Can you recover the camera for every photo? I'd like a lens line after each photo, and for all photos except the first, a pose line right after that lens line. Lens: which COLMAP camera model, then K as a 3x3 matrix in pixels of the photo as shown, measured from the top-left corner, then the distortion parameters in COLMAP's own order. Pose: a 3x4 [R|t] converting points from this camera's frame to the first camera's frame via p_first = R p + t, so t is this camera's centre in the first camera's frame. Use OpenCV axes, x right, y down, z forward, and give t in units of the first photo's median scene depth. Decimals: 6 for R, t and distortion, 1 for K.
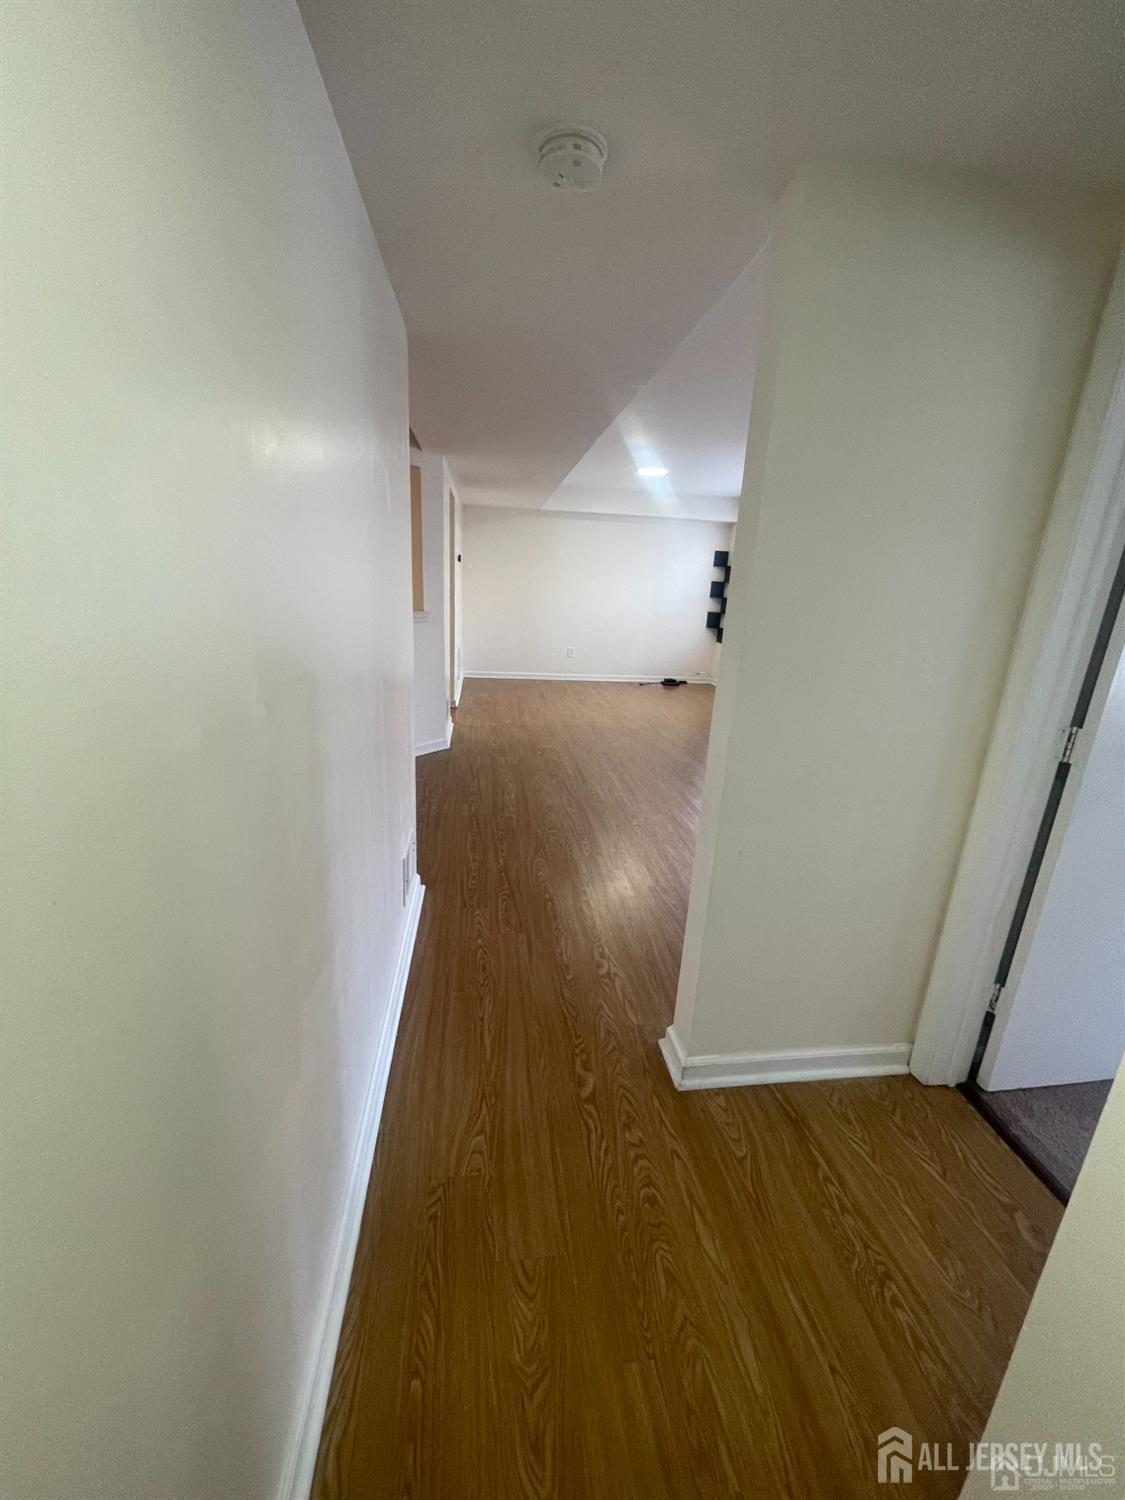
lens RADIAL K [[607.5, 0, 566.2], [0, 607.5, 757.1], [0, 0, 1]] dist [-0.001667, 0.000927]
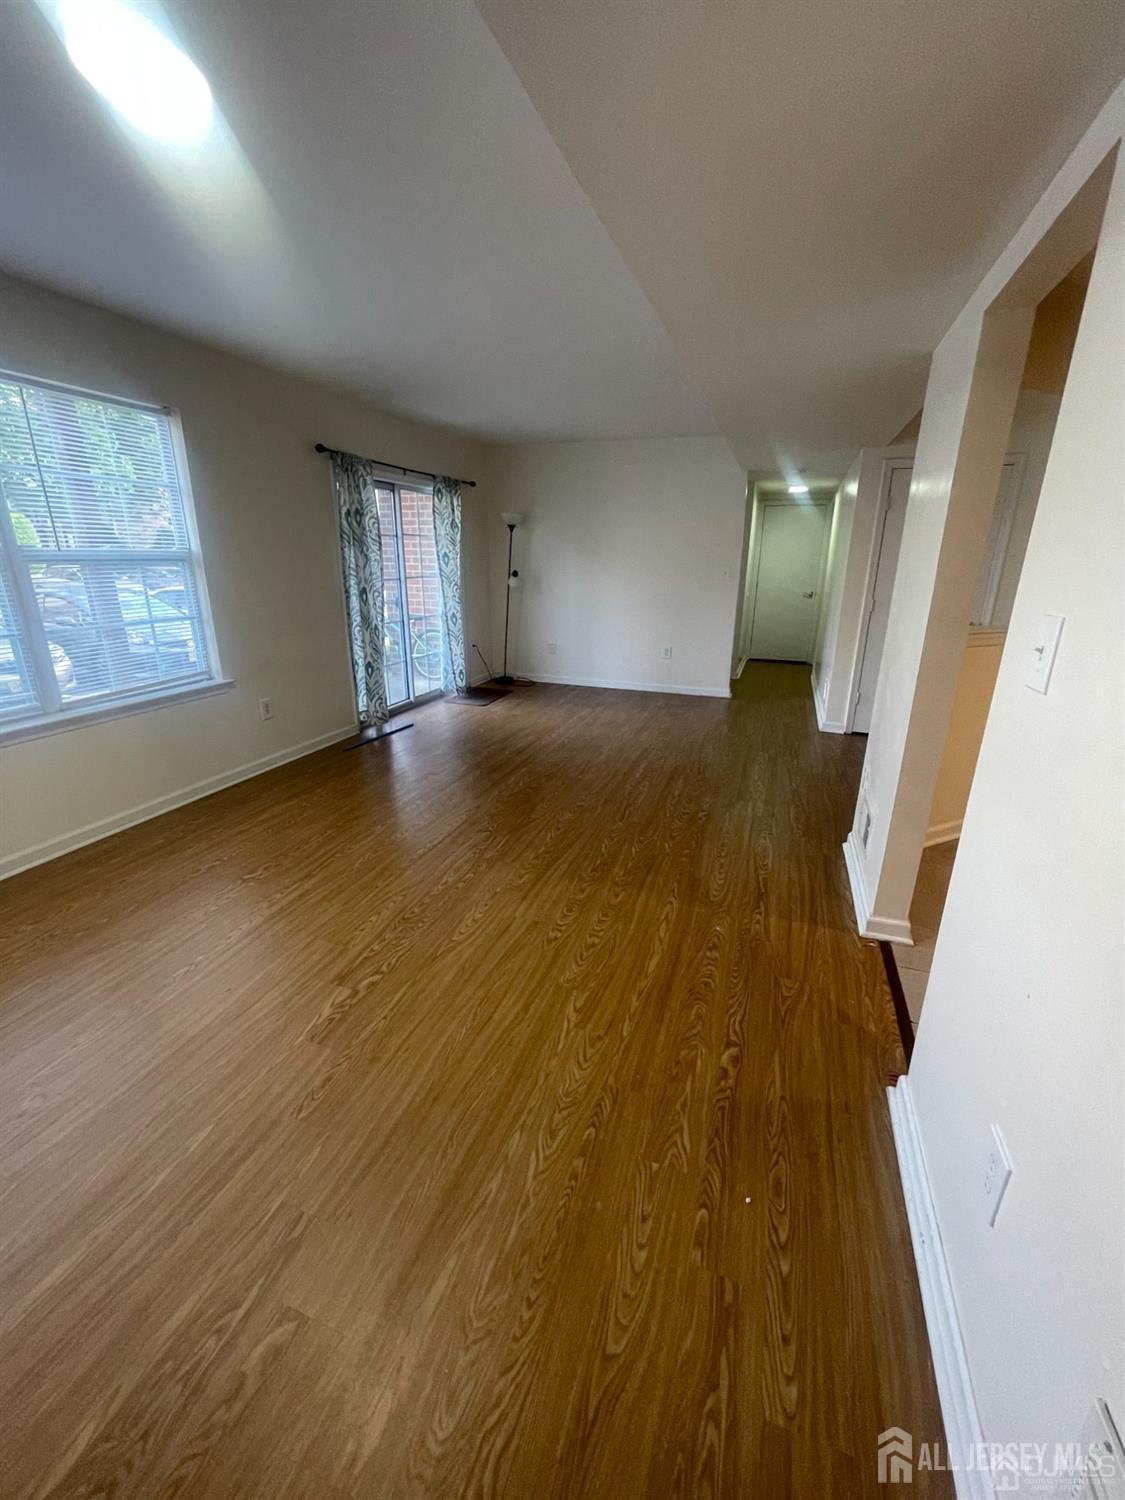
lens RADIAL K [[607.5, 0, 565.6], [0, 607.5, 751.4], [0, 0, 1]] dist [-0.001667, 0.000927]
pose [[-0.890476, -0.184147, 0.416104, -0.173179], [0.086270, 0.829544, 0.551737, -0.378202], [-0.446778, 0.527206, -0.722803, 1.212539]]
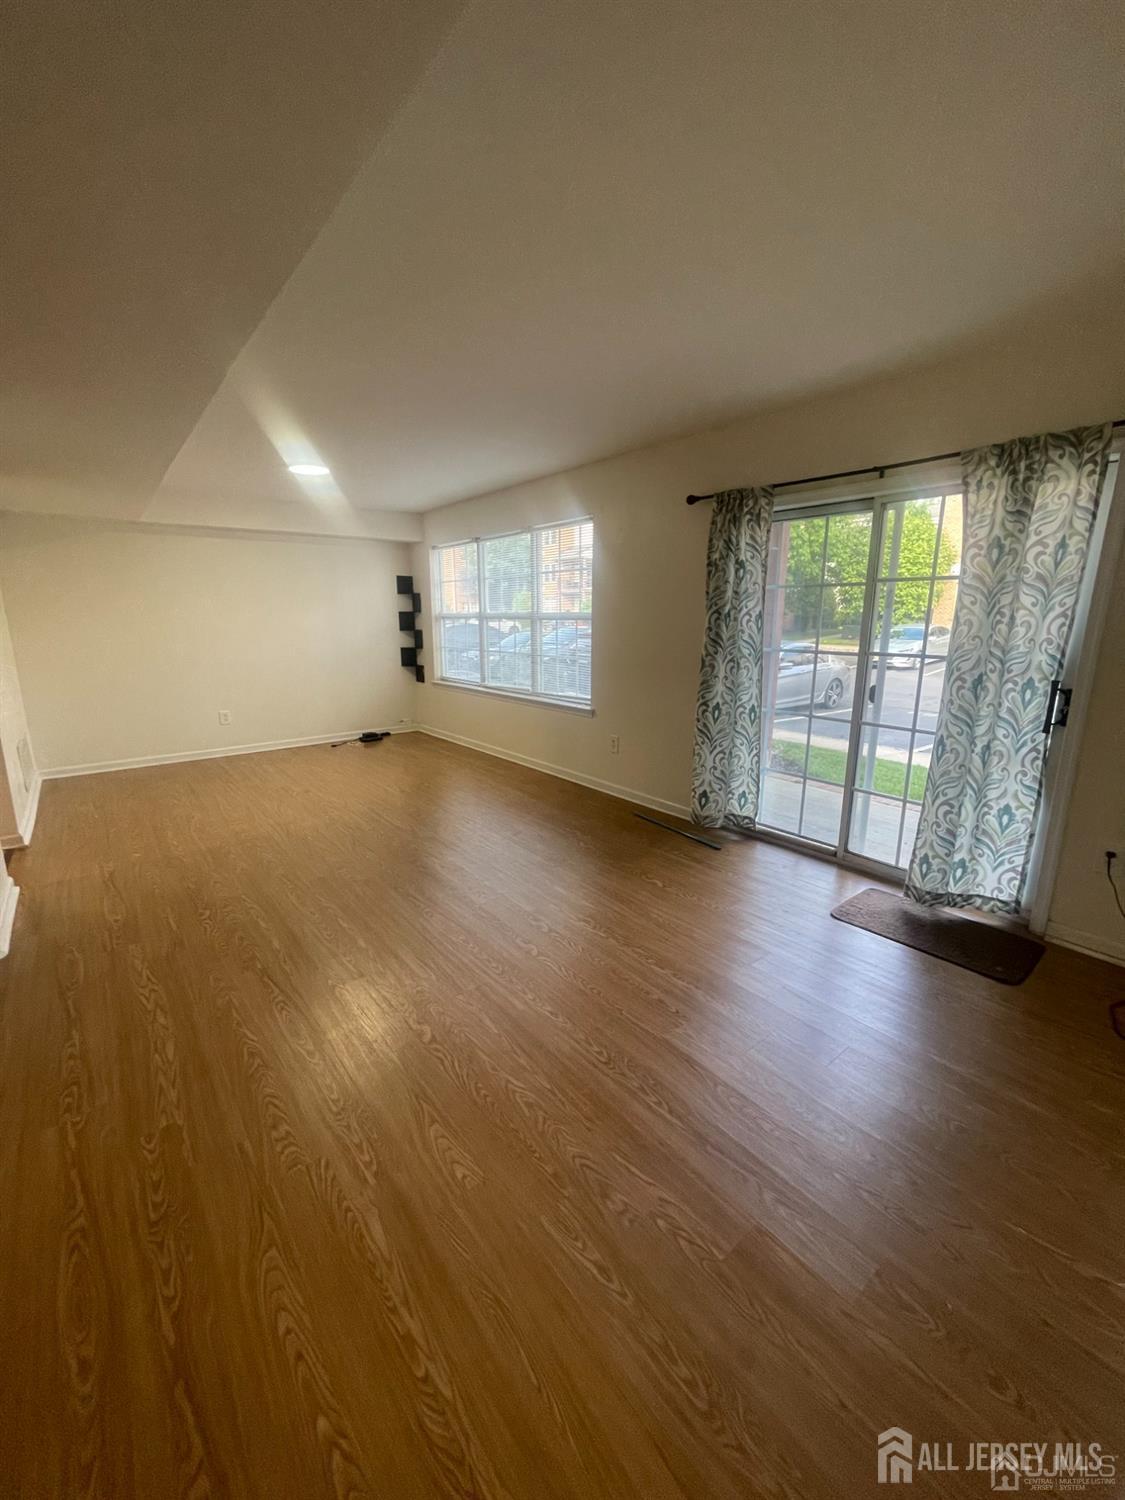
lens RADIAL K [[607.5, 0, 563.4], [0, 607.5, 750.7], [0, 0, 1]] dist [-0.001667, 0.000927]
pose [[0.857943, -0.162689, 0.487304, -0.007390], [0.187947, 0.982175, -0.002994, -0.073058], [-0.478131, 0.094156, 0.873227, 0.231267]]
